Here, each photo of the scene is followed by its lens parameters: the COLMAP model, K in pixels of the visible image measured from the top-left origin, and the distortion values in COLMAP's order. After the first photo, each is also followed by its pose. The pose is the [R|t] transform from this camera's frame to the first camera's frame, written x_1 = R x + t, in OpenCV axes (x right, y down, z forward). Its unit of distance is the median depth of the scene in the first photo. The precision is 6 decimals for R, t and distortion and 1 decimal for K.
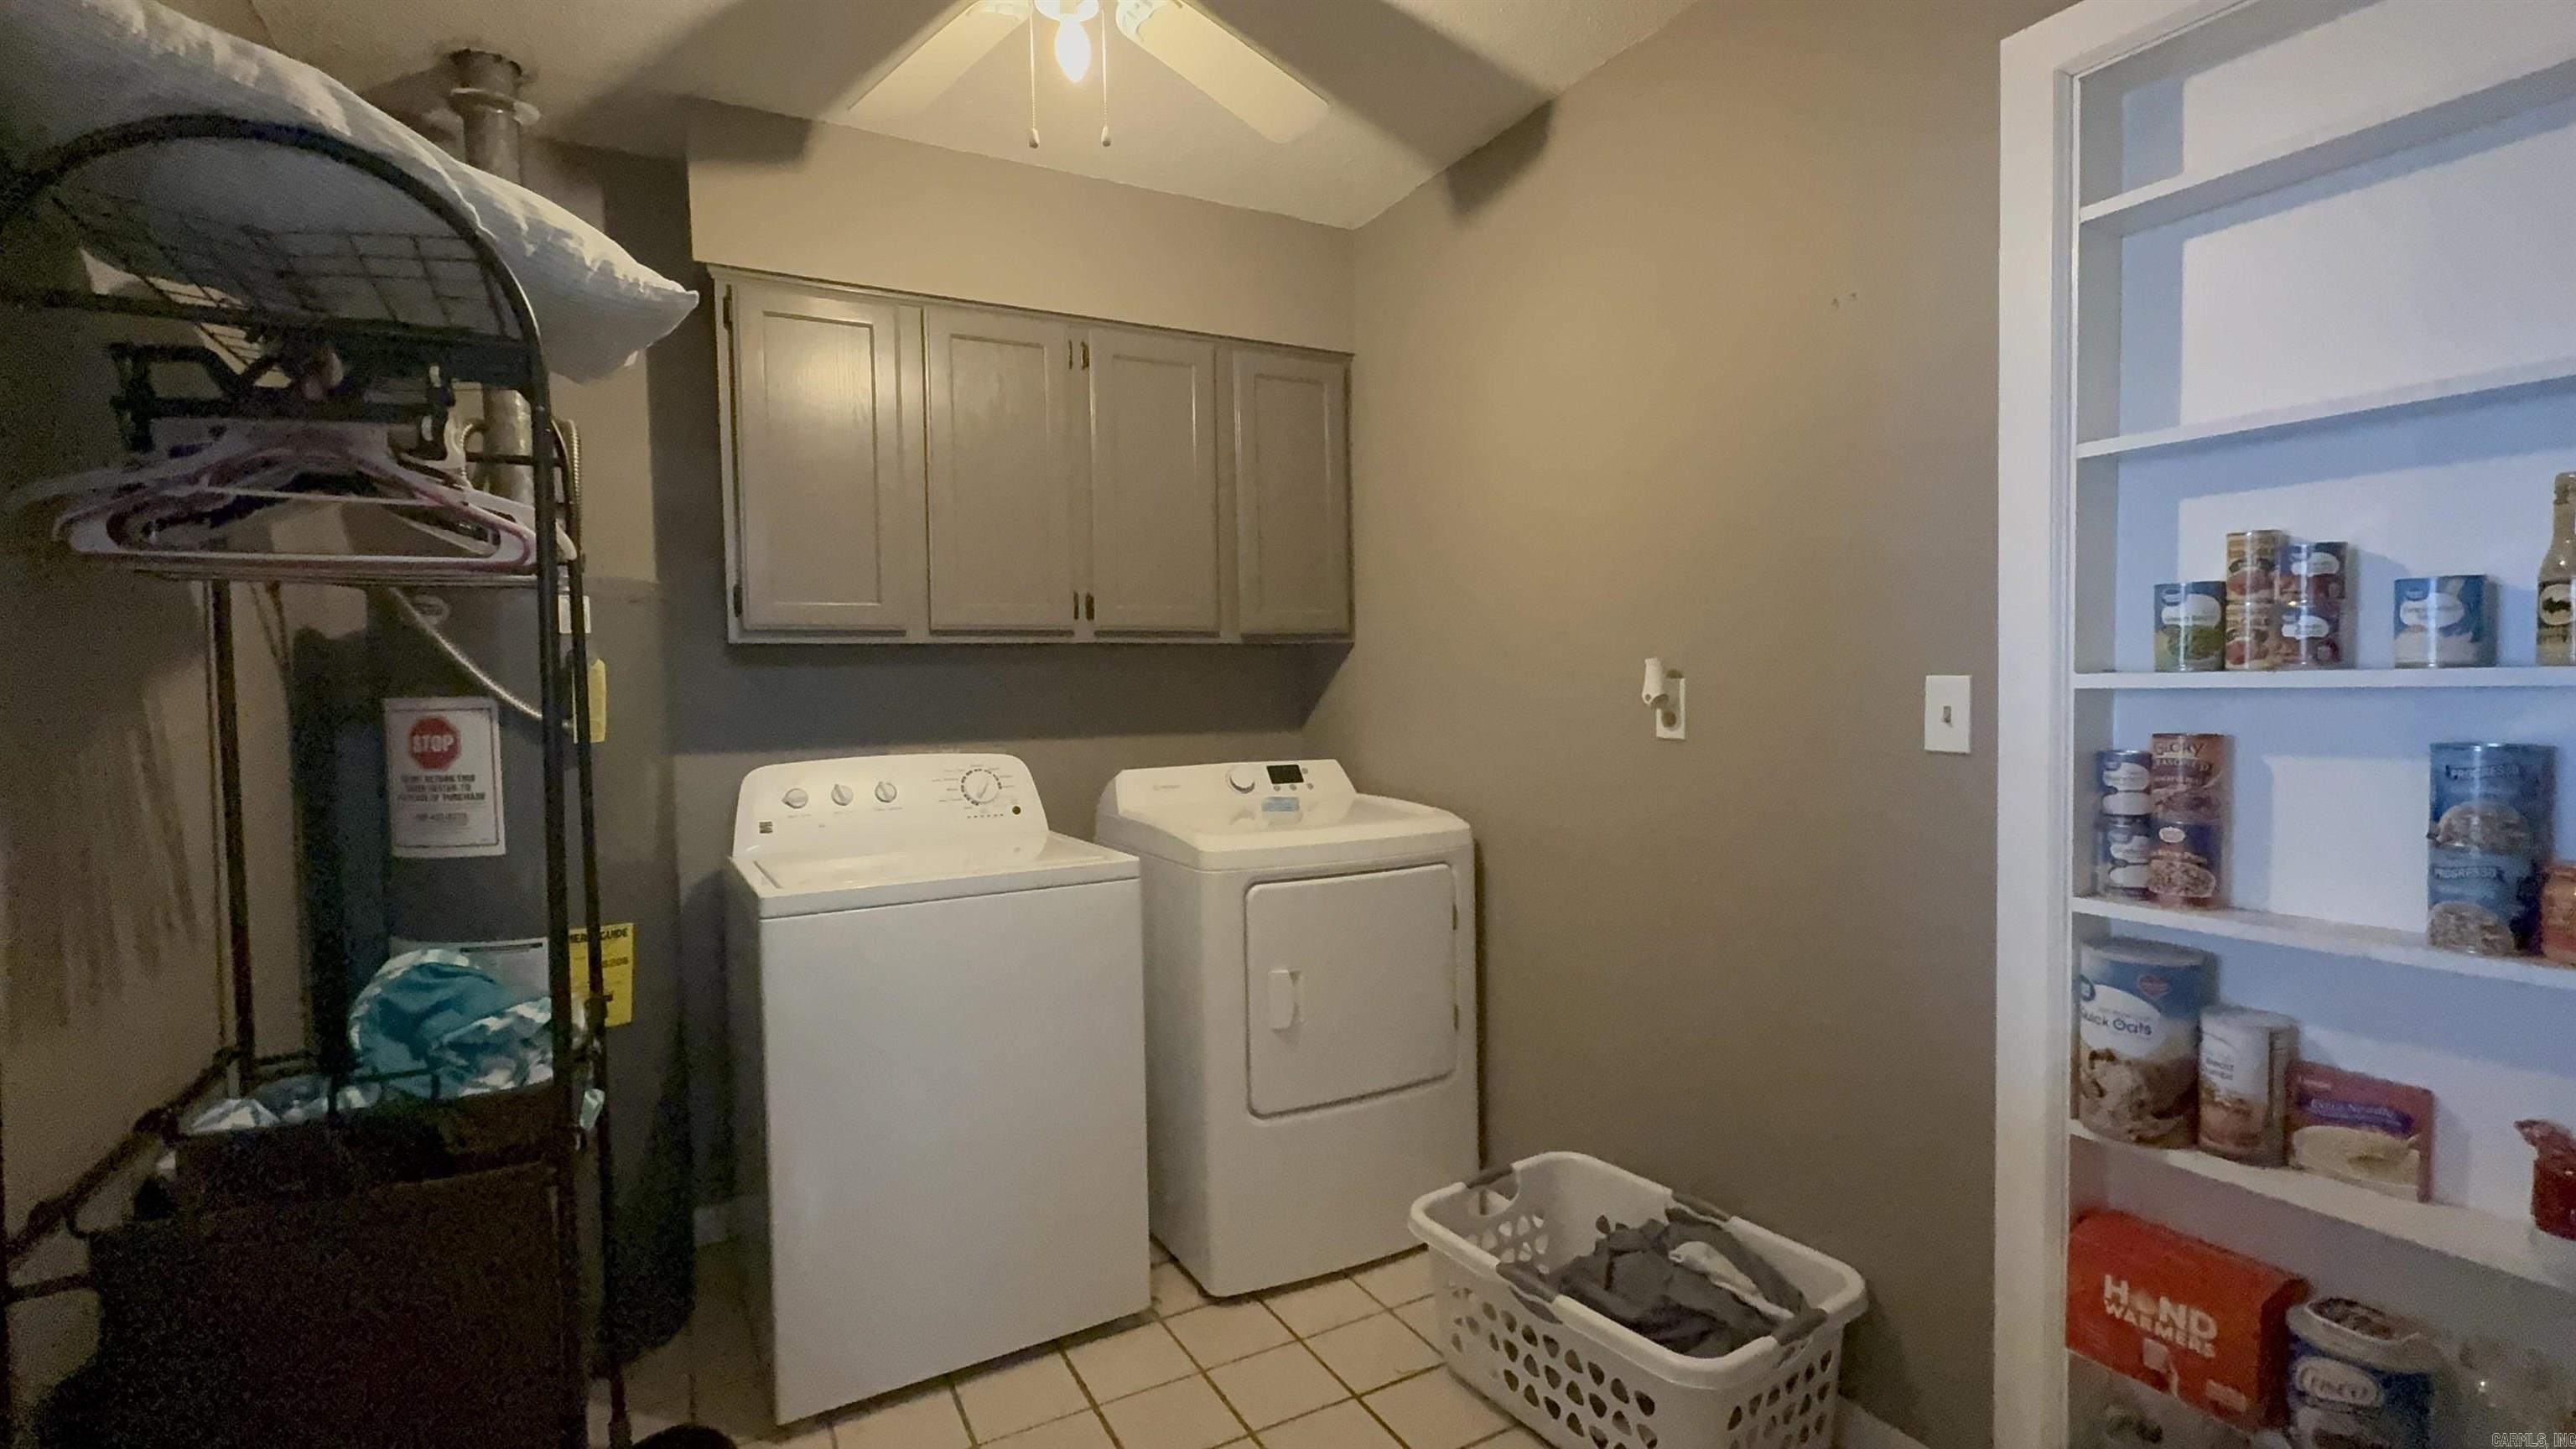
lens RADIAL K [[1155.0, 0, 1288.0], [0, 1155.0, 724.5], [0, 0, 1]] dist [0.001508, 0.000480]
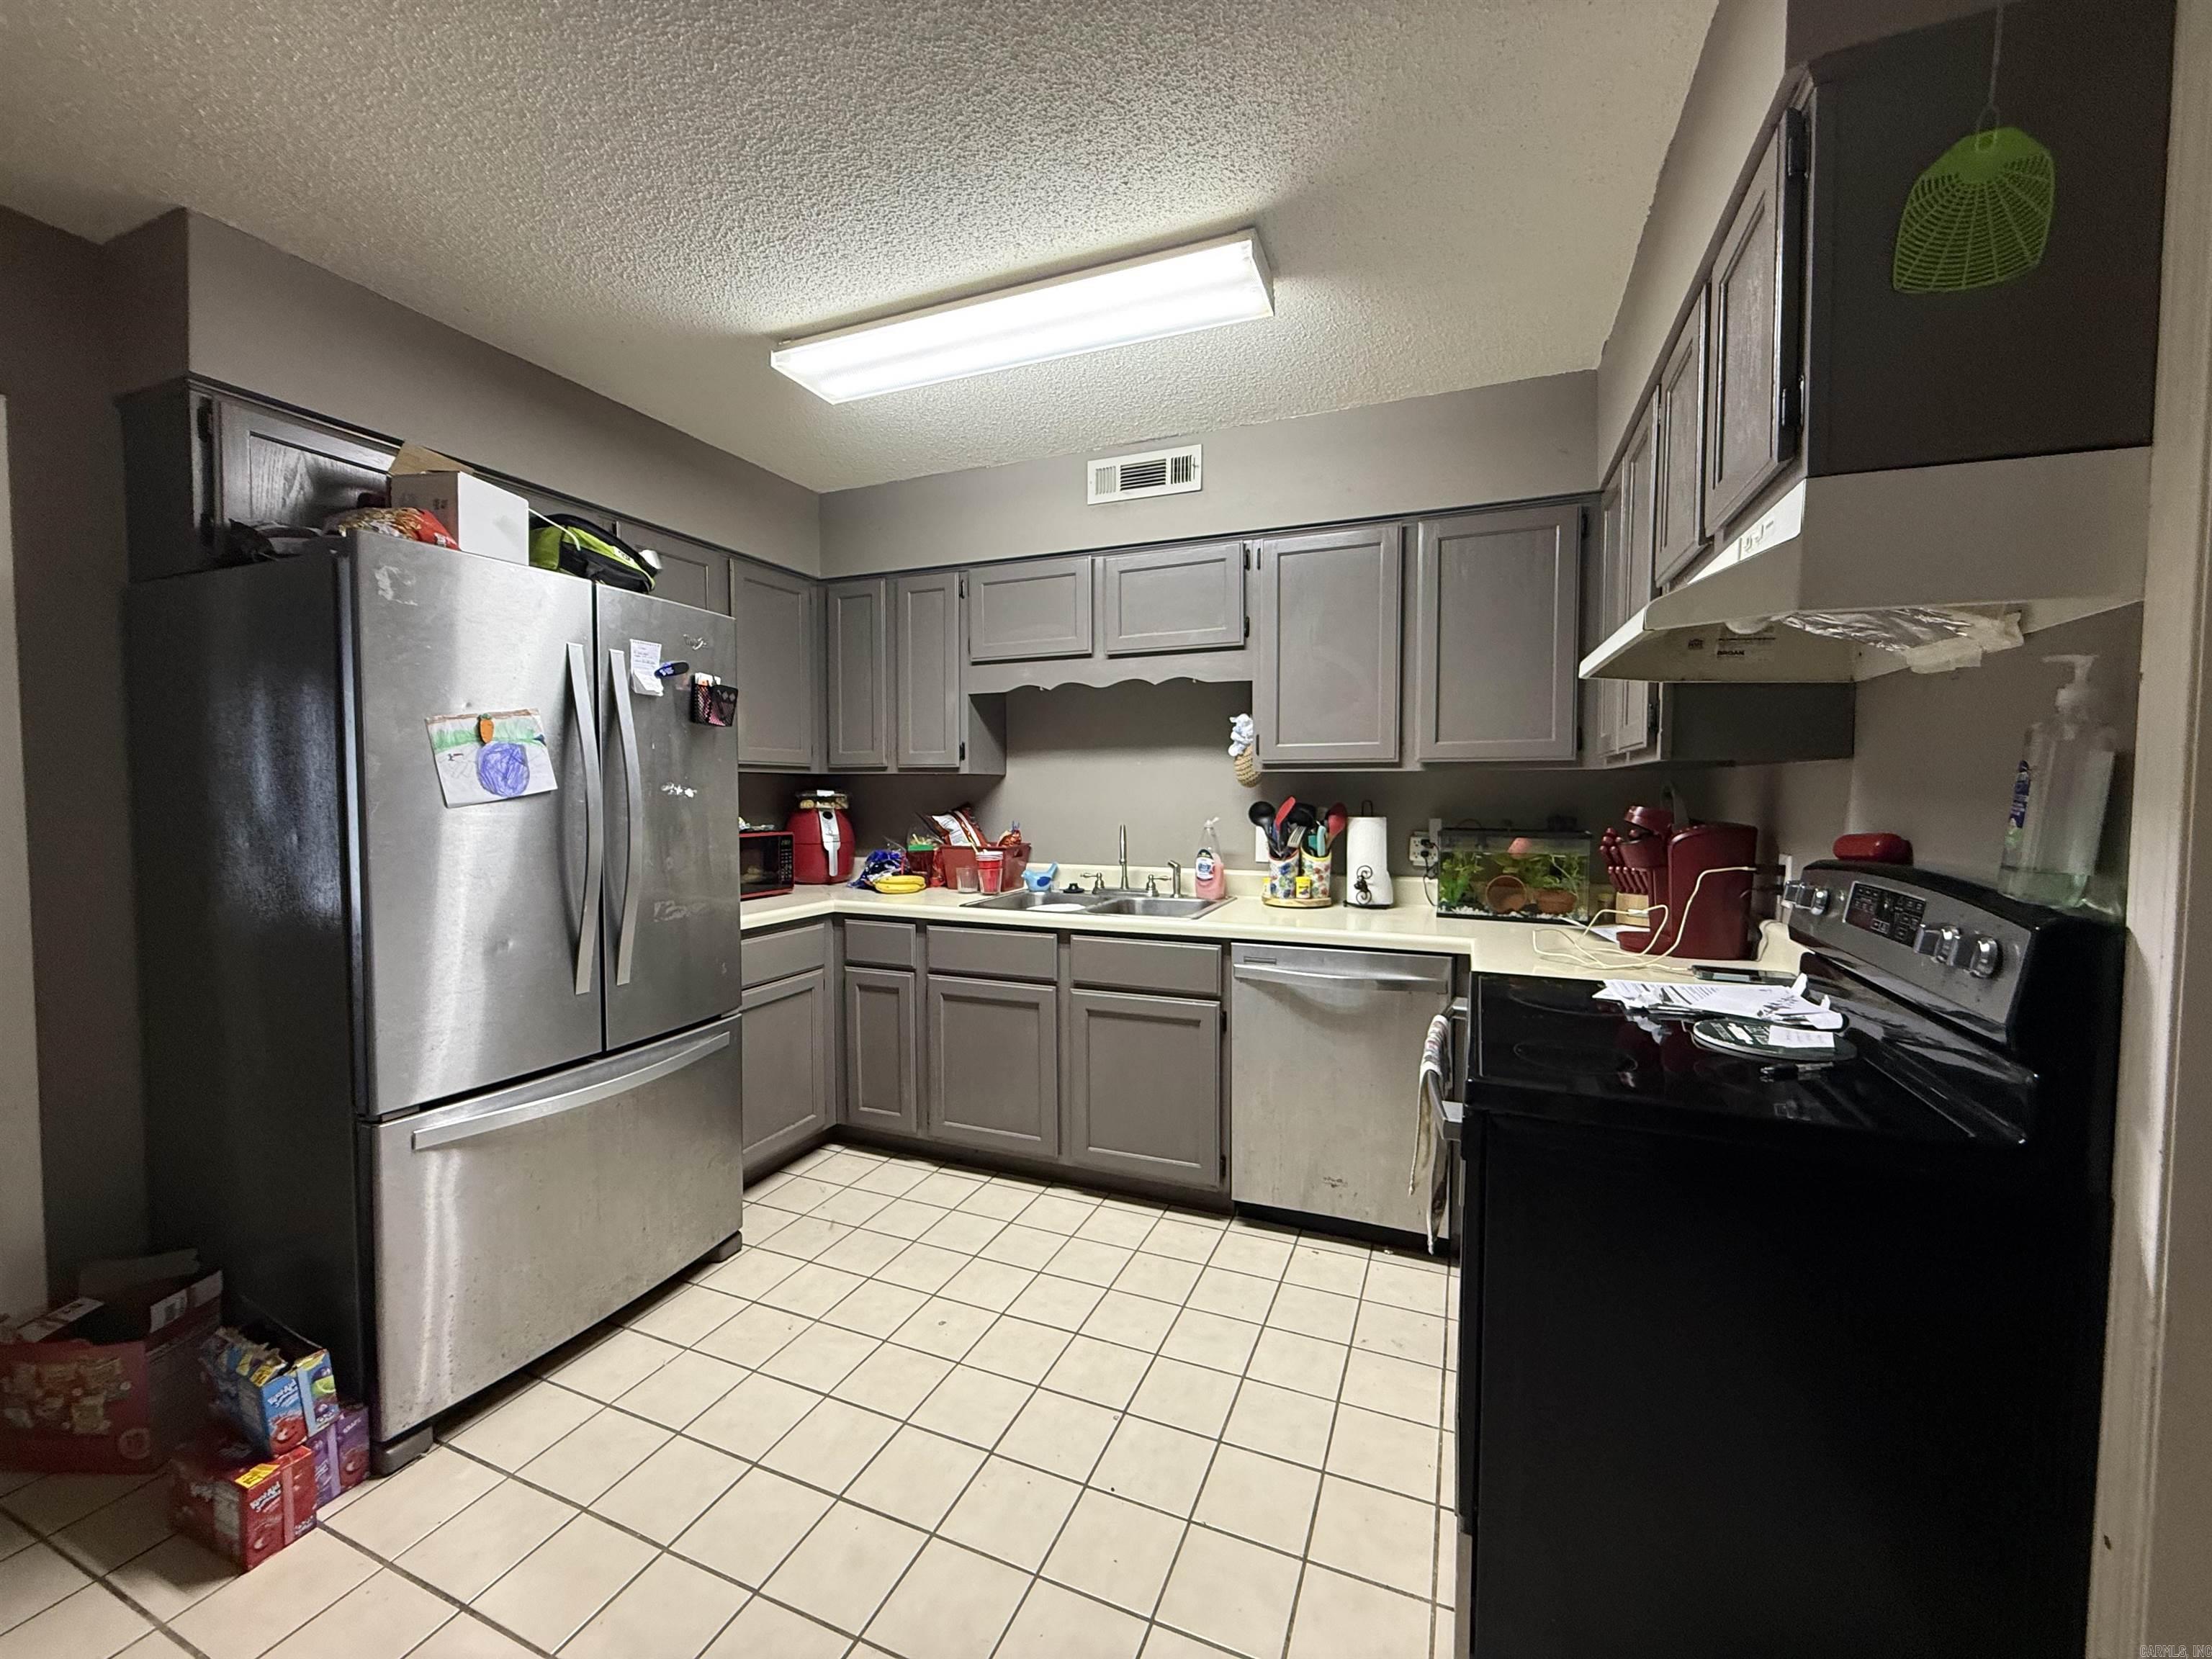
lens RADIAL K [[878.5, 0, 1099.8], [0, 878.5, 827.9], [0, 0, 1]] dist [0.000340, -0.000398]
pose [[0.649990, 0.051291, -0.758210, 0.502729], [-0.053053, 0.998348, 0.022055, -0.020637], [0.758089, 0.025890, 0.651637, 0.207197]]
